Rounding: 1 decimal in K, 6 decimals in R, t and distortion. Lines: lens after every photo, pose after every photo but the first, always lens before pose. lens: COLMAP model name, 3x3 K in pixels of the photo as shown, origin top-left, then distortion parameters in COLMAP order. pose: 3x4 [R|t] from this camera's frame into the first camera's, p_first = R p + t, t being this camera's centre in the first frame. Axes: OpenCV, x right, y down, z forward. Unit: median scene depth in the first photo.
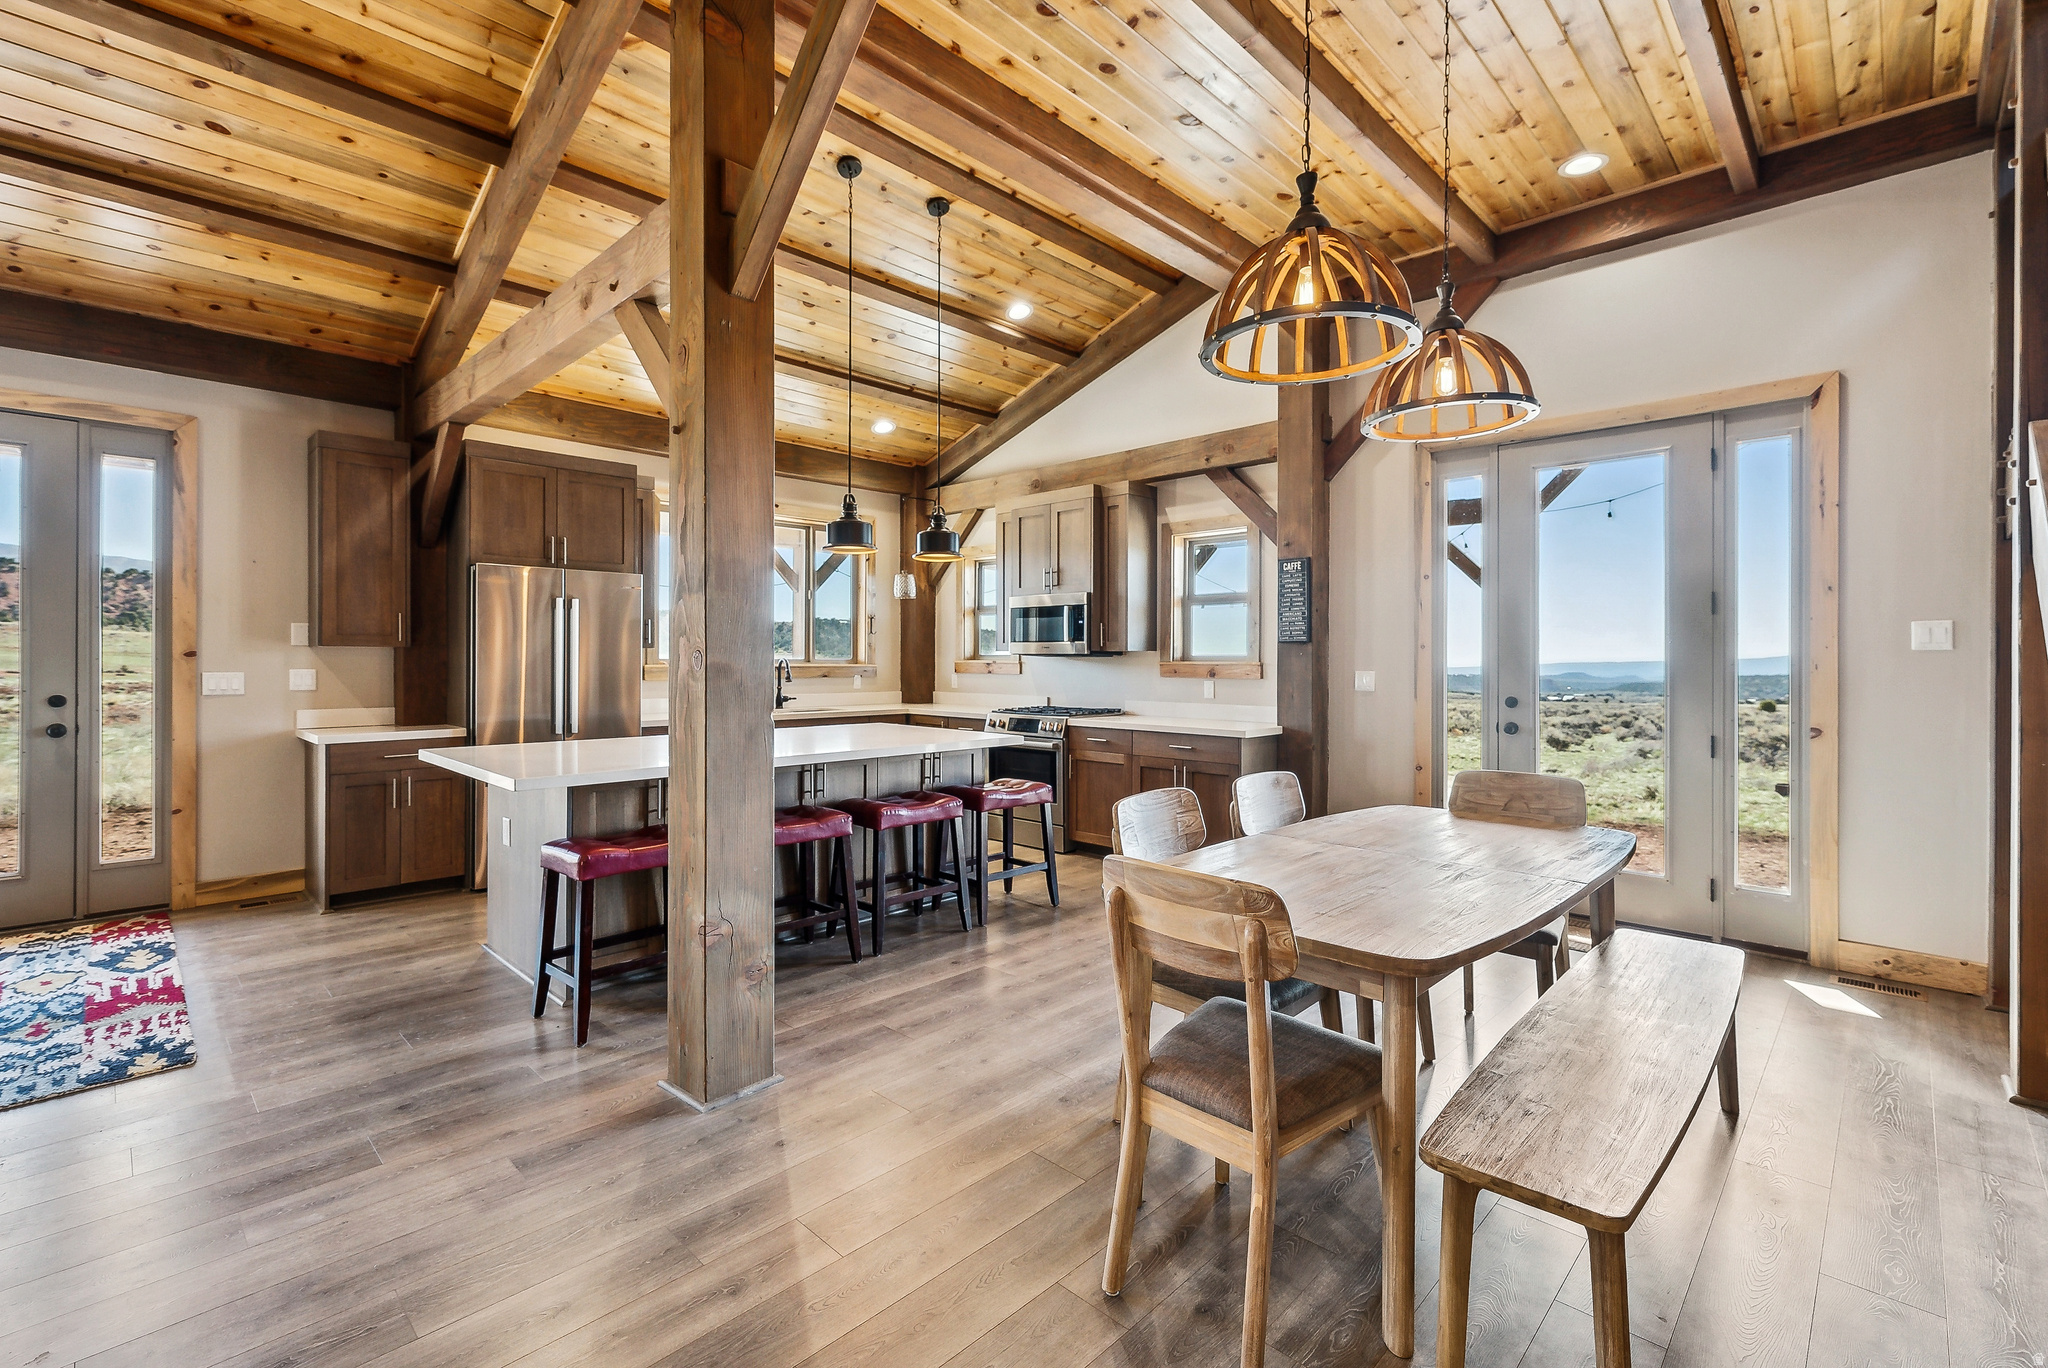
lens RADIAL K [[904.7, 0, 1022.3], [0, 904.7, 661.3], [0, 0, 1]] dist [0.000108, 0.000039]
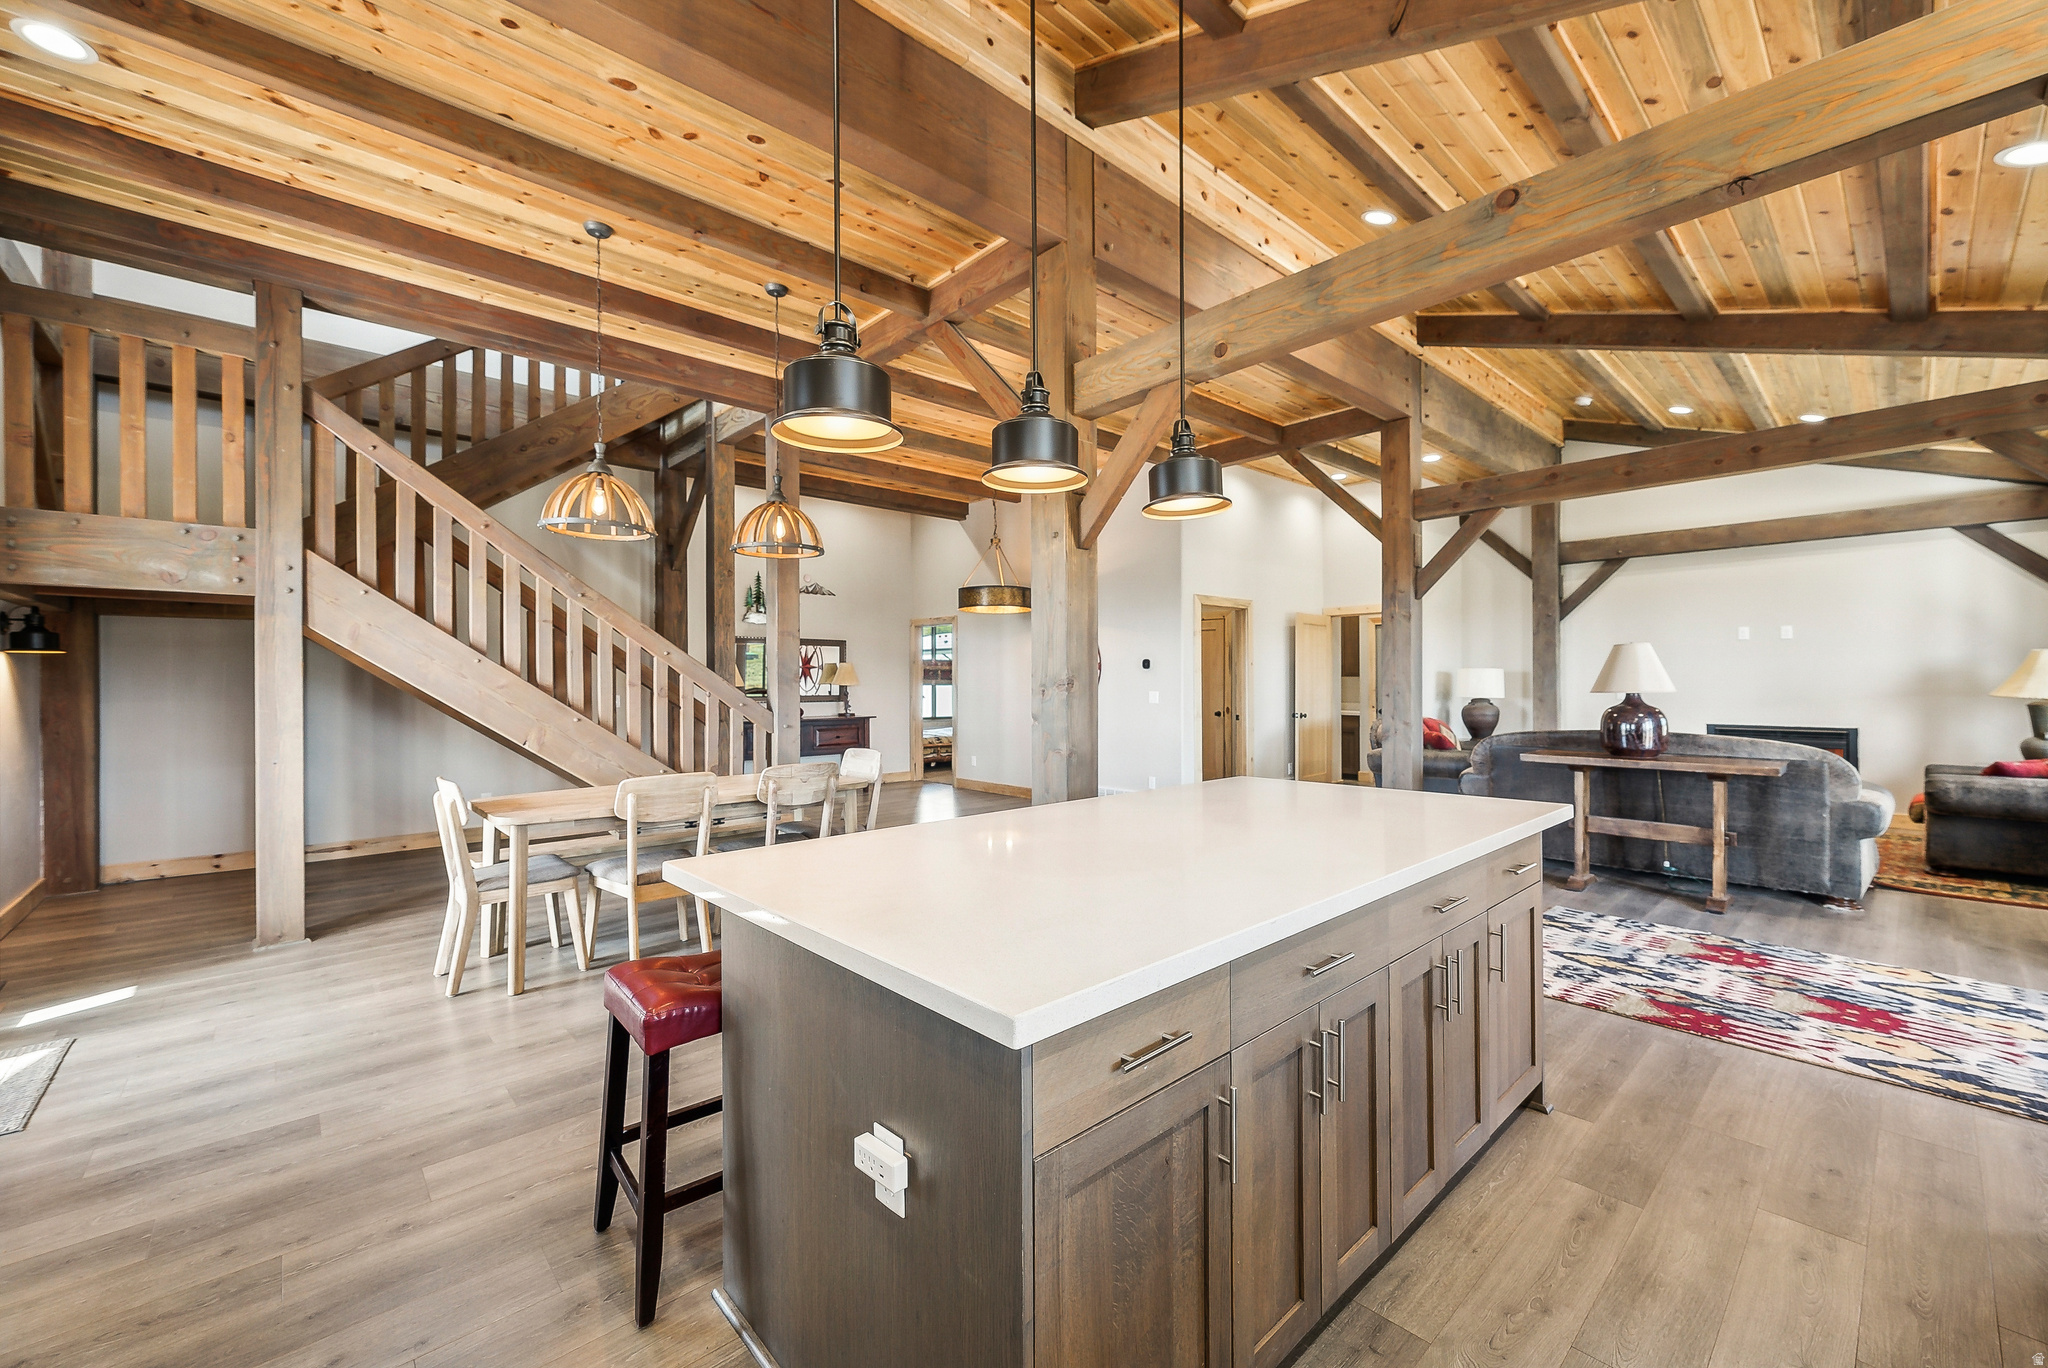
lens RADIAL K [[818.6, 0, 1022.4], [0, 818.6, 683.0], [0, 0, 1]] dist [0.000591, 0.000117]
pose [[-0.998130, 0.001239, 0.061121, -0.201240], [0.001583, 0.999983, 0.005579, -0.007629], [-0.061113, 0.005665, -0.998115, 1.398522]]
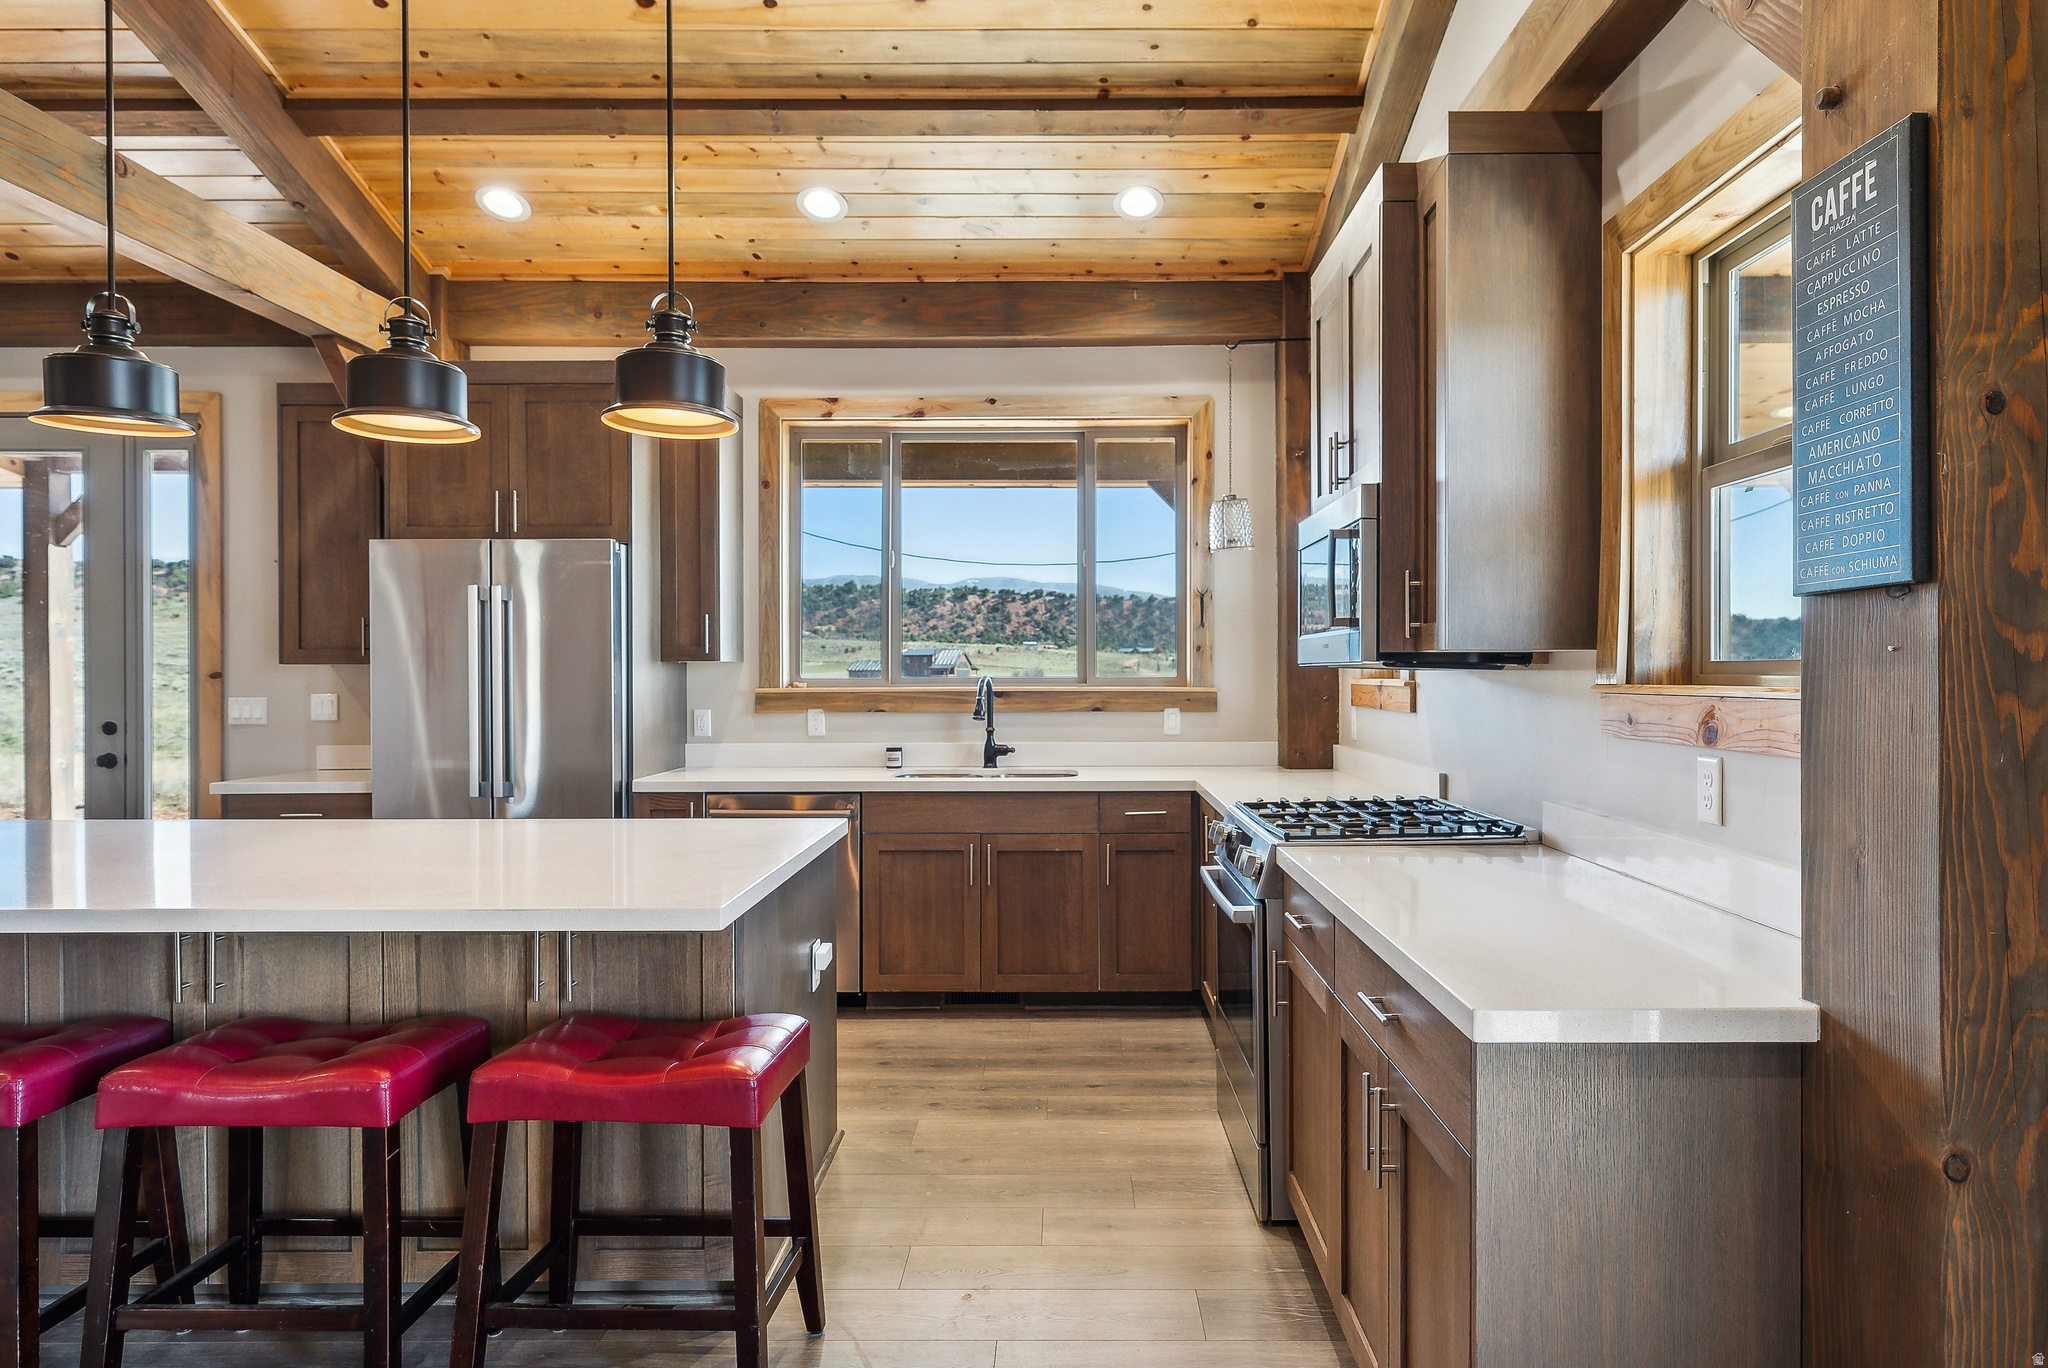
lens RADIAL K [[1166.7, 0, 1067.9], [0, 1166.7, 685.1], [0, 0, 1]] dist [0.003885, -0.000135]
pose [[0.698075, 0.002047, -0.716022, 0.406429], [0.002765, 0.999981, 0.005555, -0.002806], [0.716019, -0.005858, 0.698056, 0.792455]]
